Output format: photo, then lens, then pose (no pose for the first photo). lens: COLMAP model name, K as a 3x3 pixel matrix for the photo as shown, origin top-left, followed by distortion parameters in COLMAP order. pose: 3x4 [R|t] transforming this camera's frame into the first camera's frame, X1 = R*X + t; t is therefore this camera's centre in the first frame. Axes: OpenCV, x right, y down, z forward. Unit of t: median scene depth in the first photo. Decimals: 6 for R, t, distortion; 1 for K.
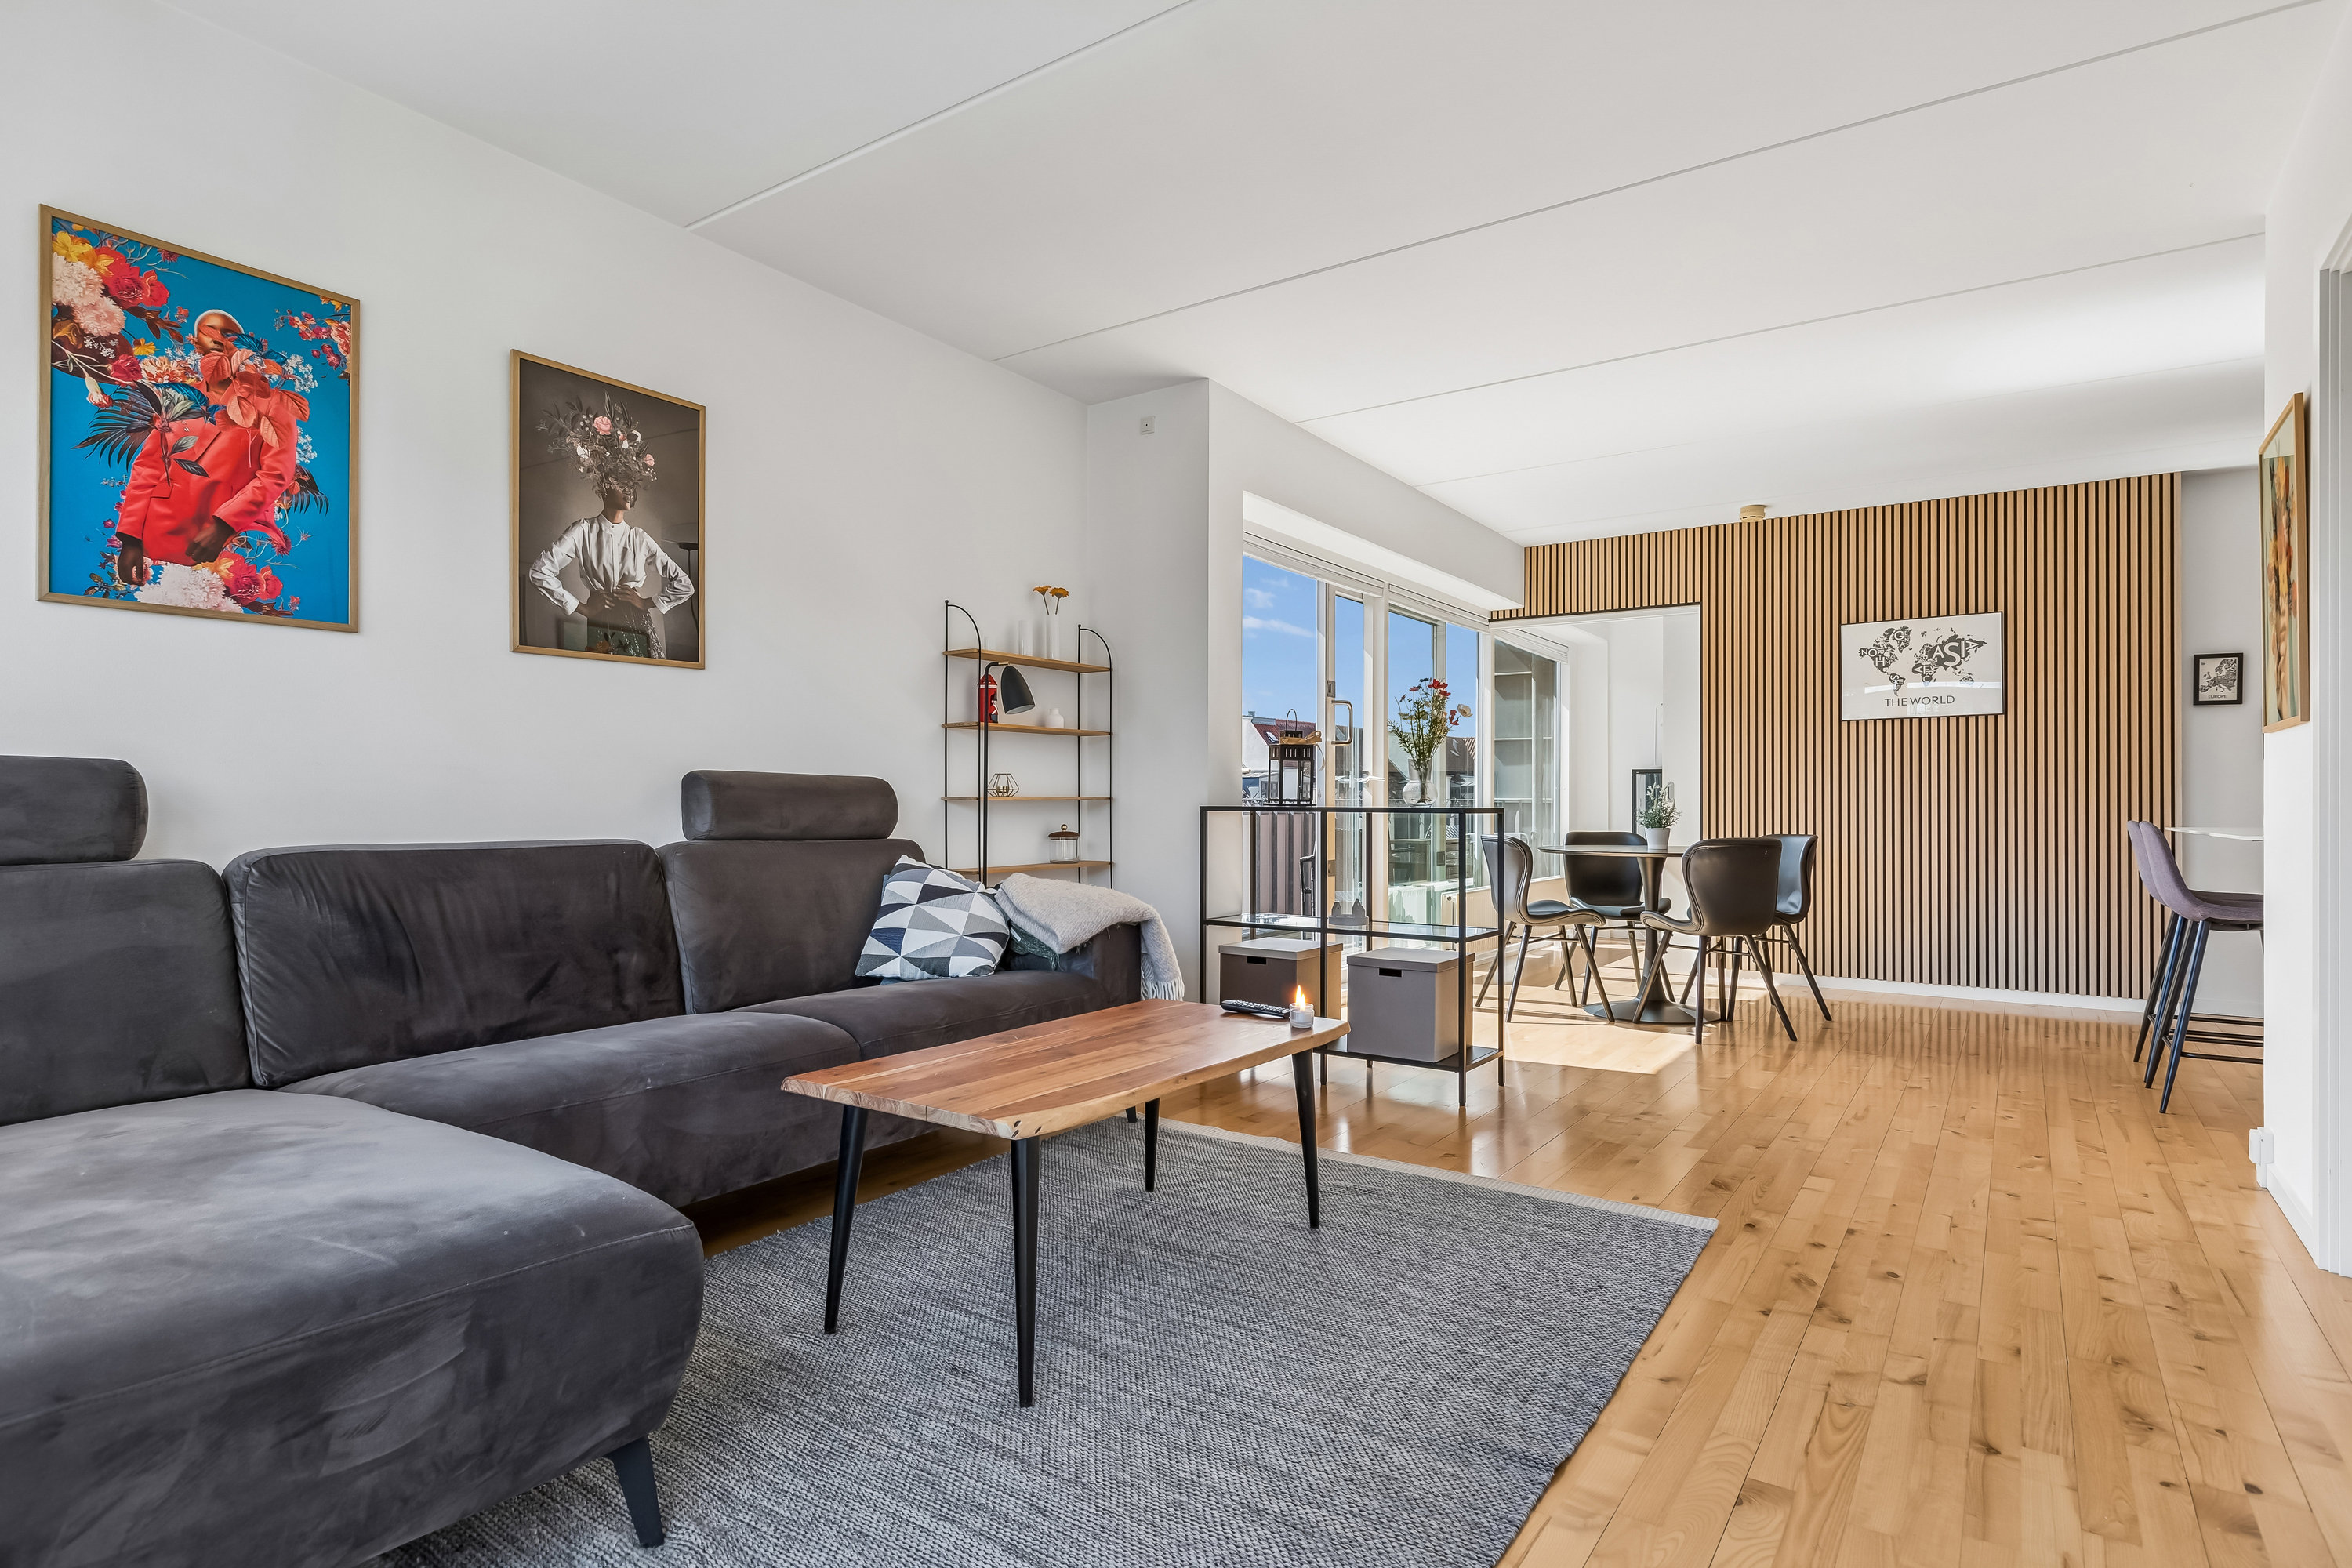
lens RADIAL K [[1214.3, 0, 1205.7], [0, 1214.3, 792.0], [0, 0, 1]] dist [0.004128, -0.000433]
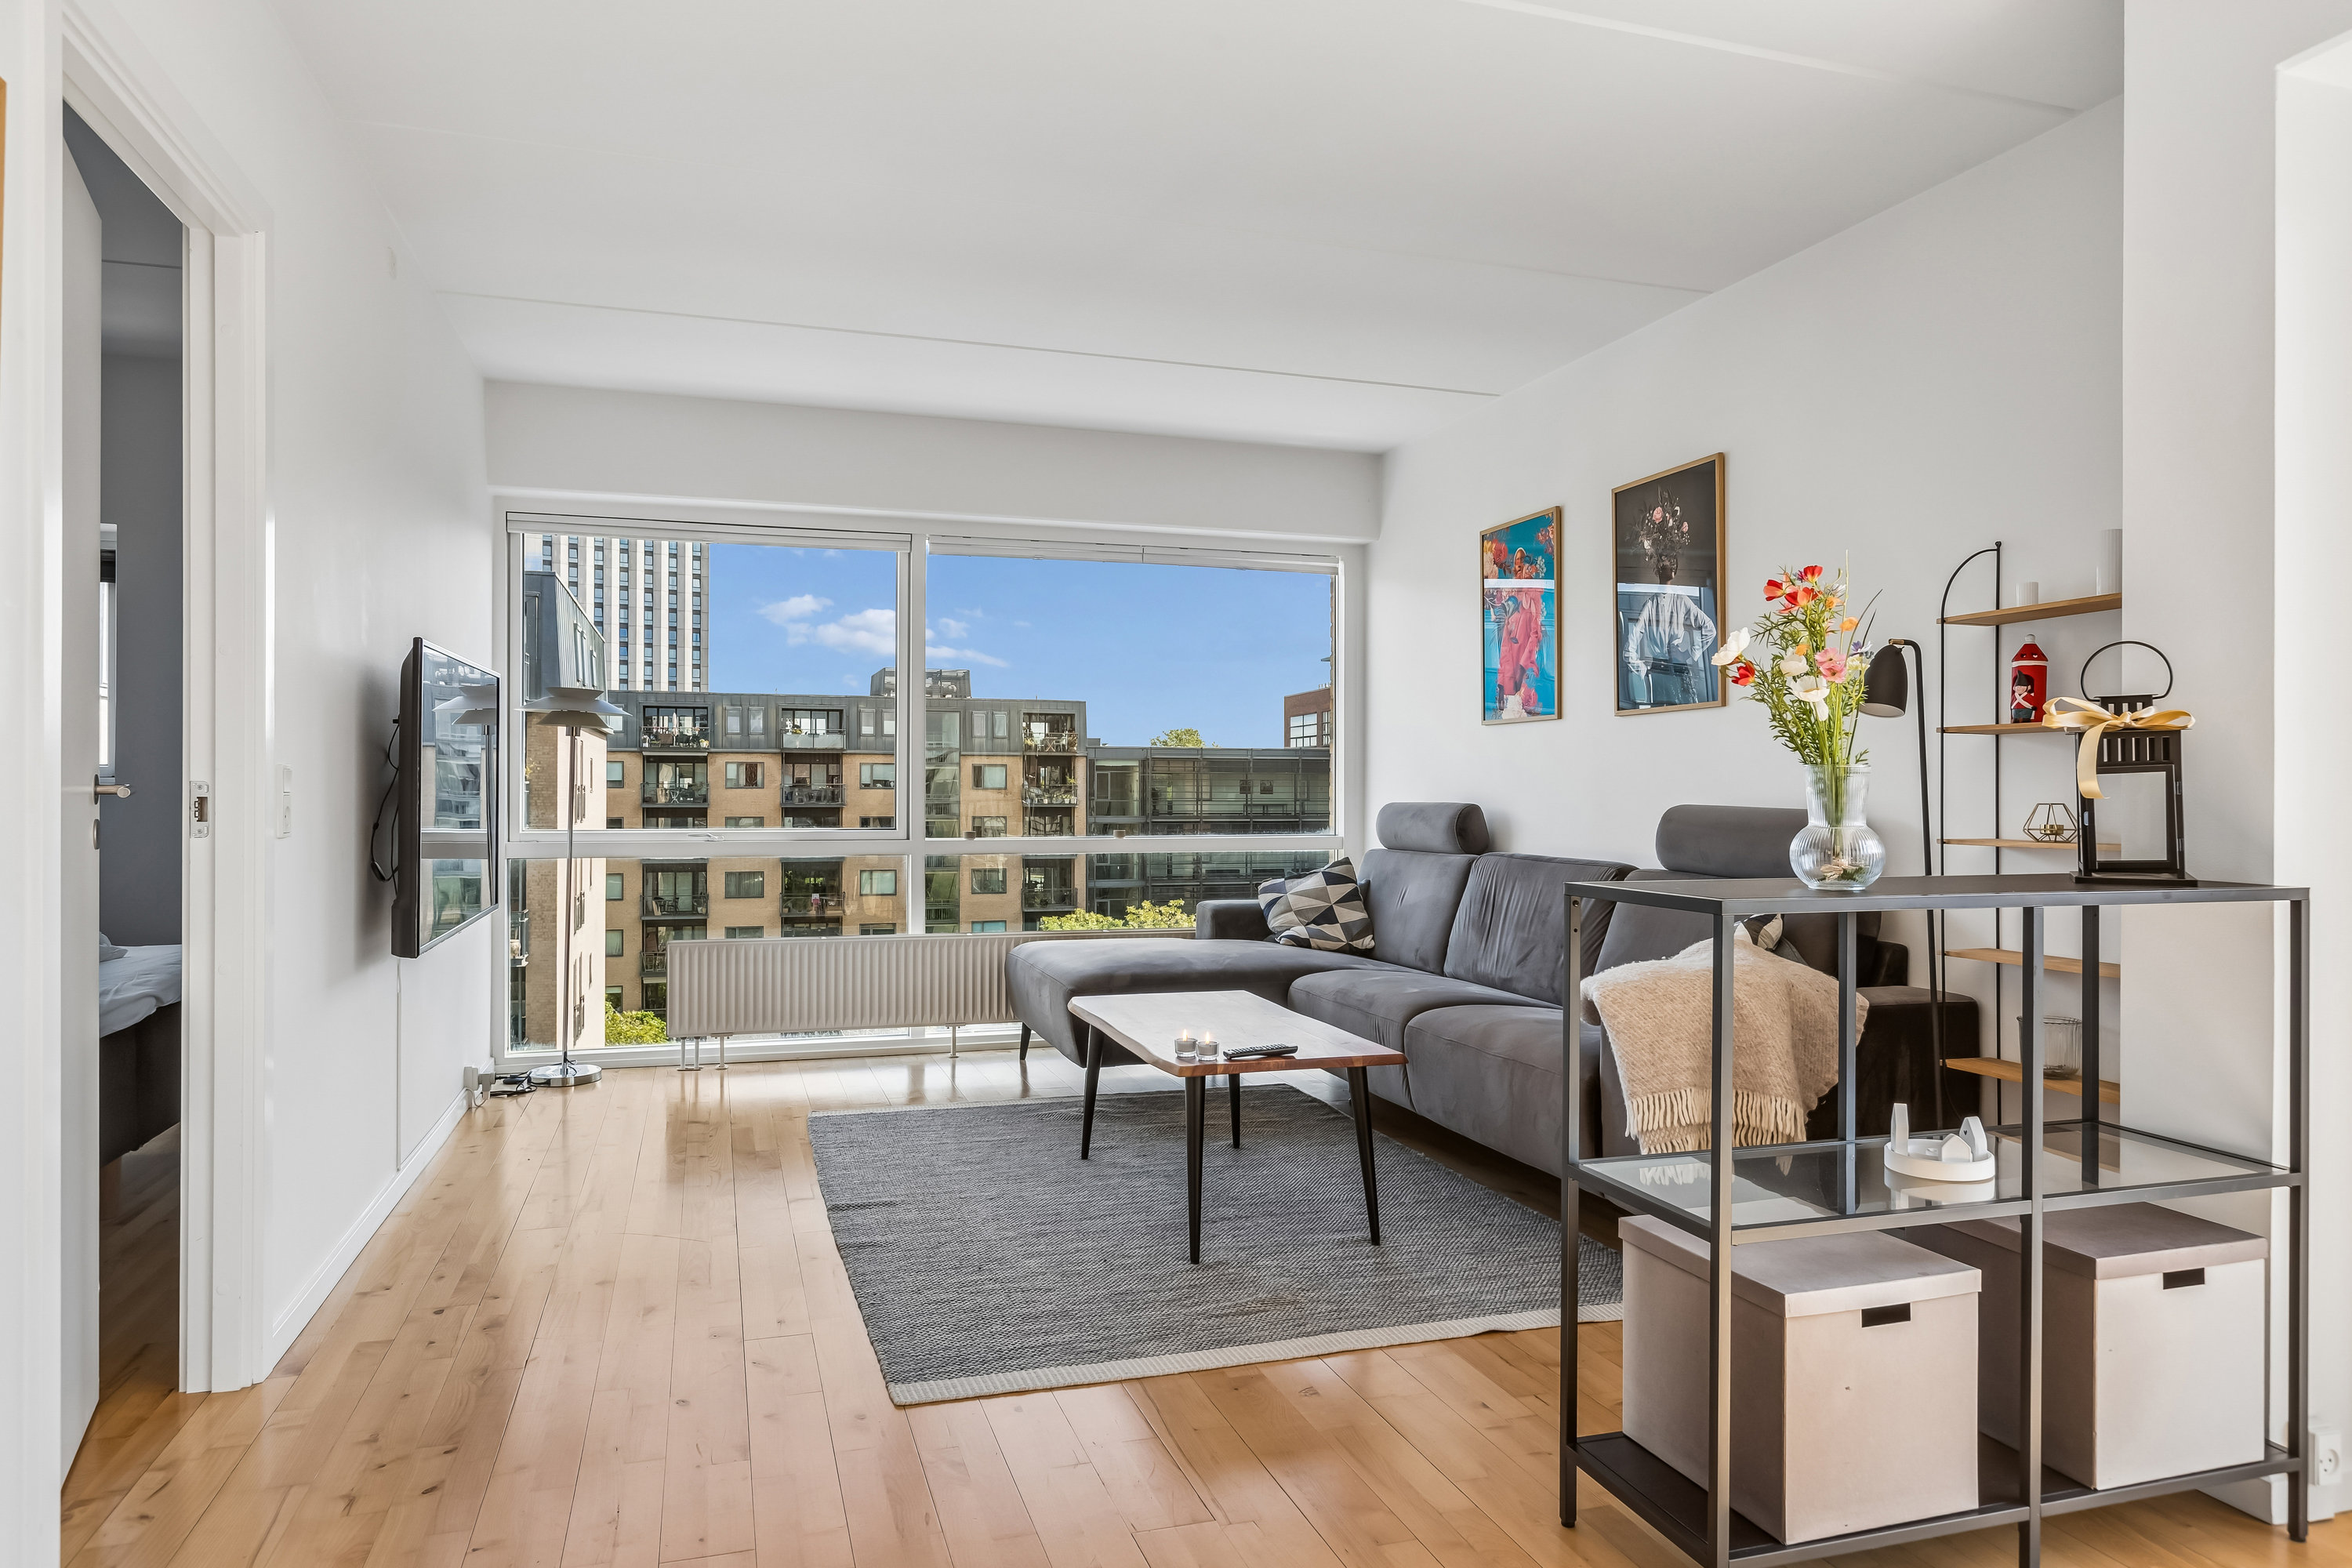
lens RADIAL K [[1501.8, 0, 1175.1], [0, 1501.8, 773.3], [0, 0, 1]] dist [-0.008042, 0.015827]
pose [[-0.629689, -0.011699, -0.776760, 1.040623], [0.002315, 0.999854, -0.016936, -0.027967], [0.776844, -0.012463, -0.629569, 1.722402]]
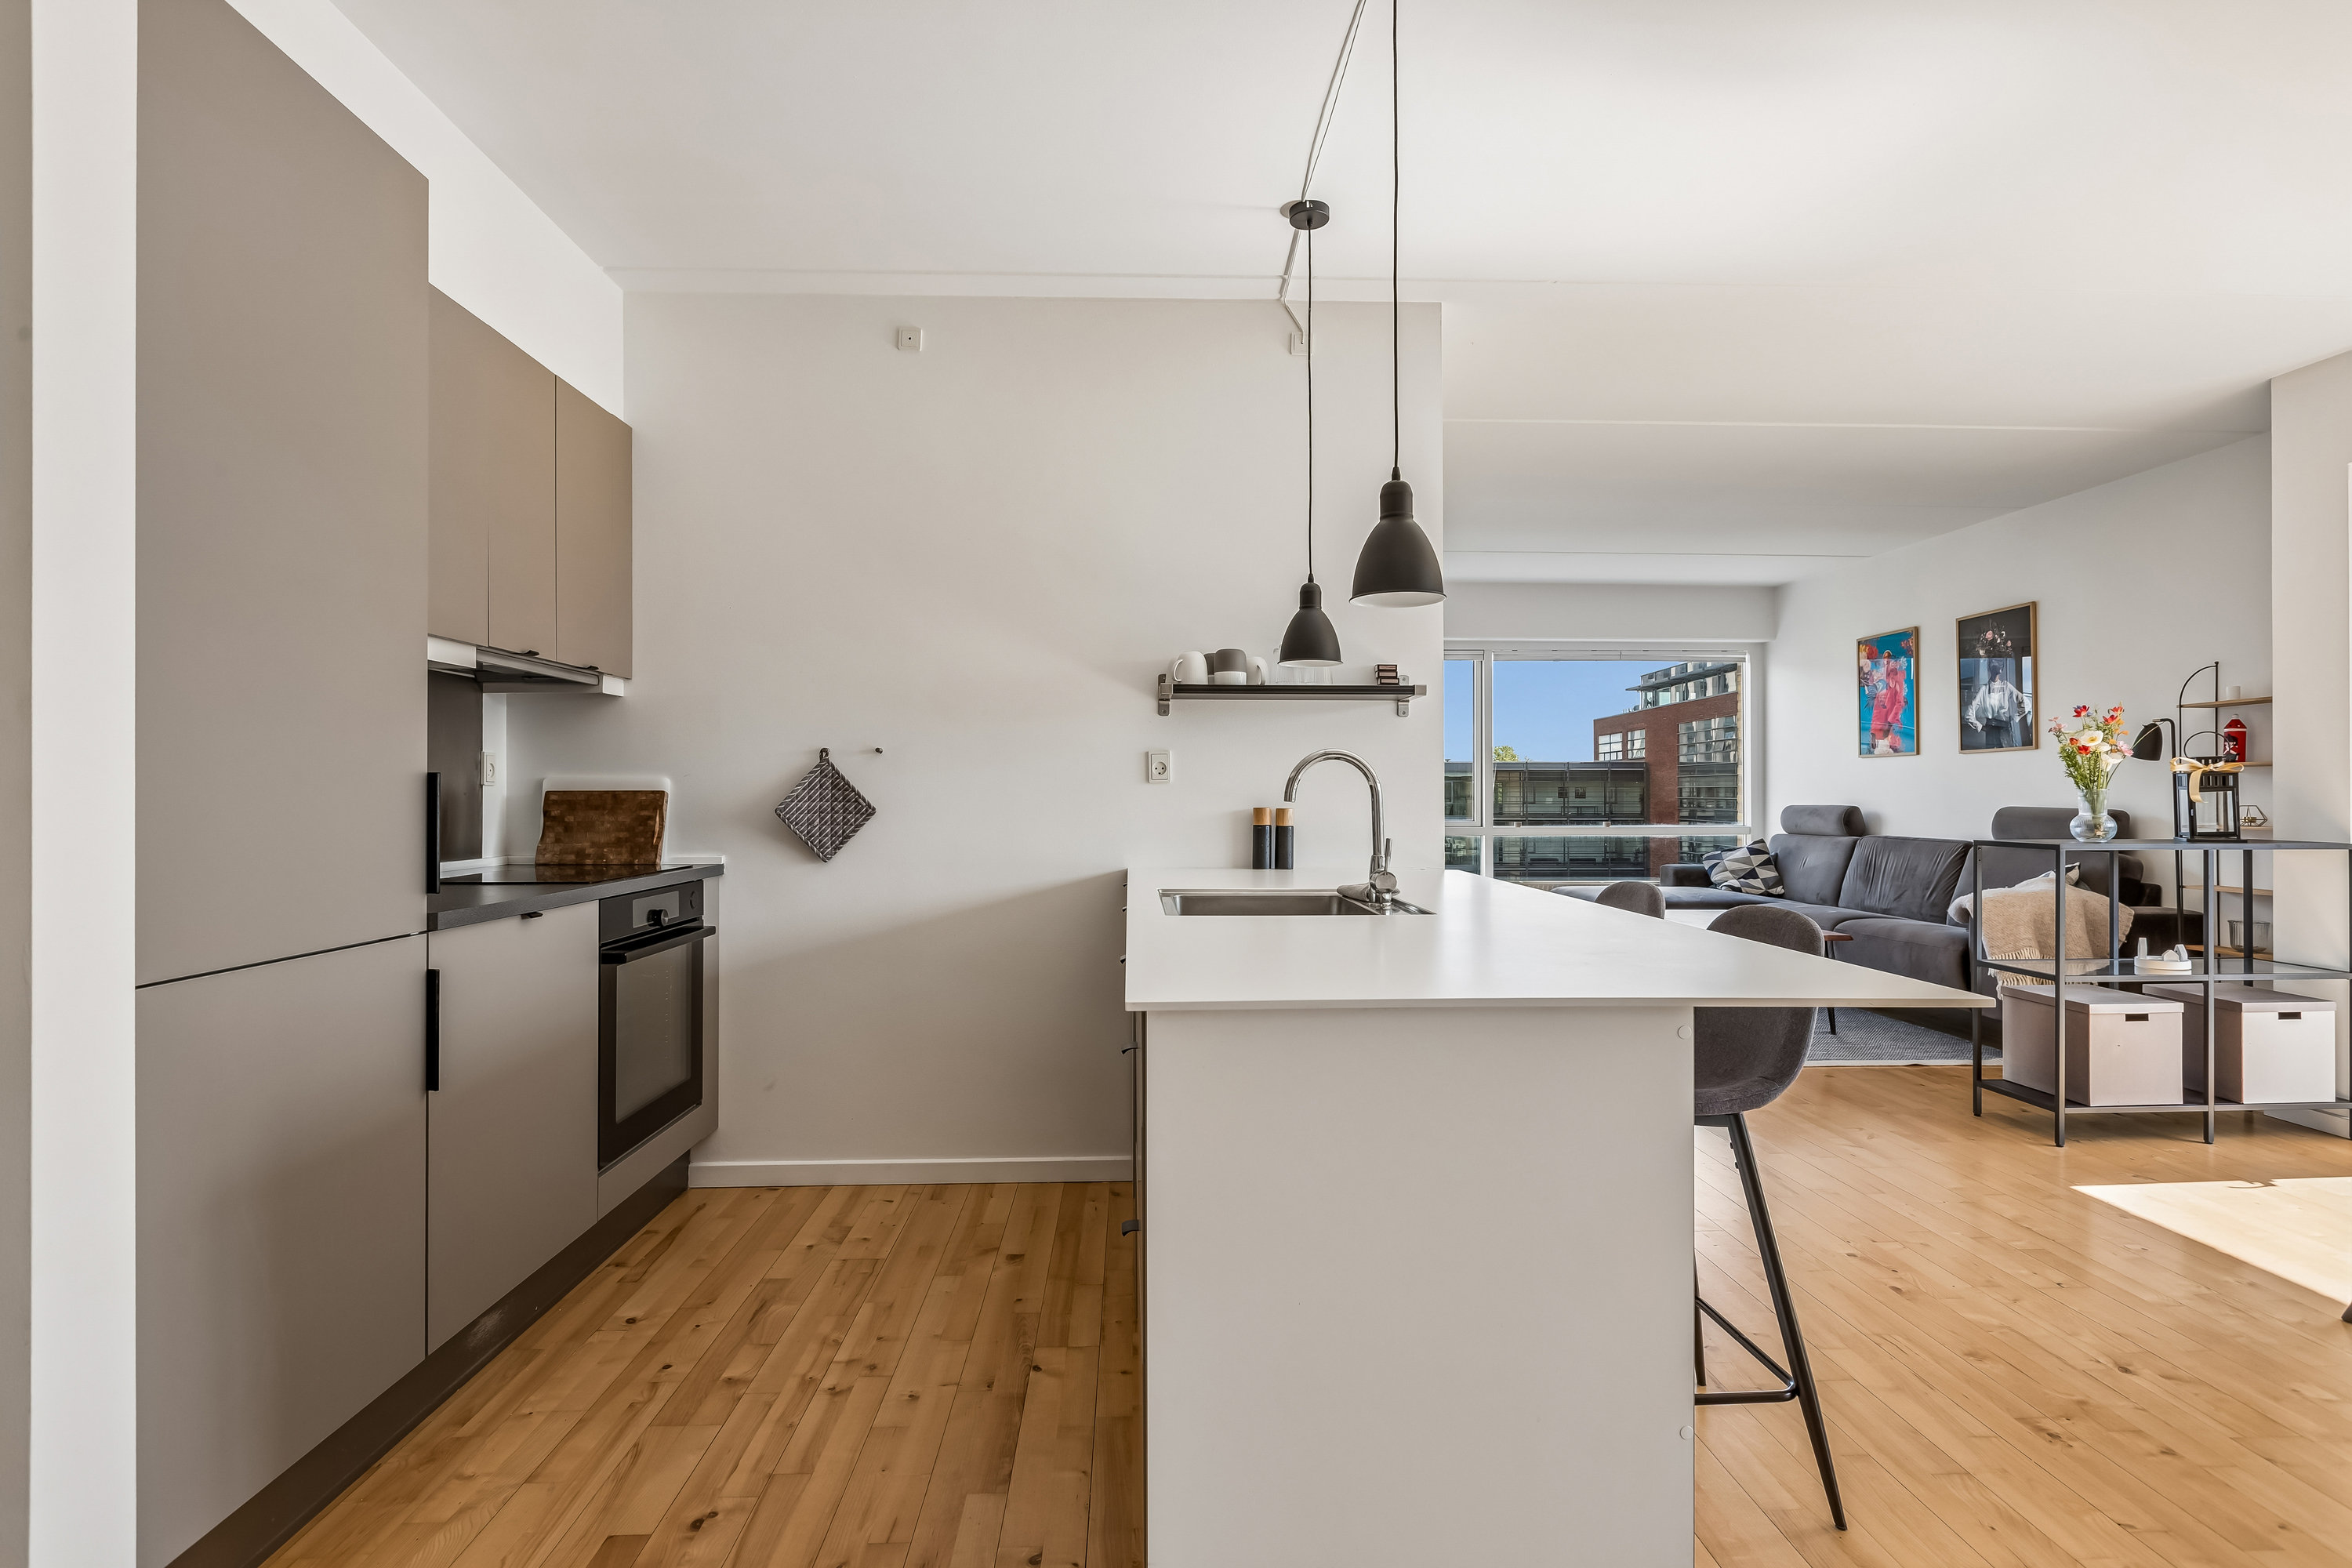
lens RADIAL K [[1184.7, 0, 1167.9], [0, 1184.7, 784.4], [0, 0, 1]] dist [0.003198, -0.001031]
pose [[-0.809079, -0.006834, -0.587661, 1.950297], [0.002953, 0.999872, -0.015693, -0.031233], [0.587693, -0.014432, -0.808955, 1.979662]]
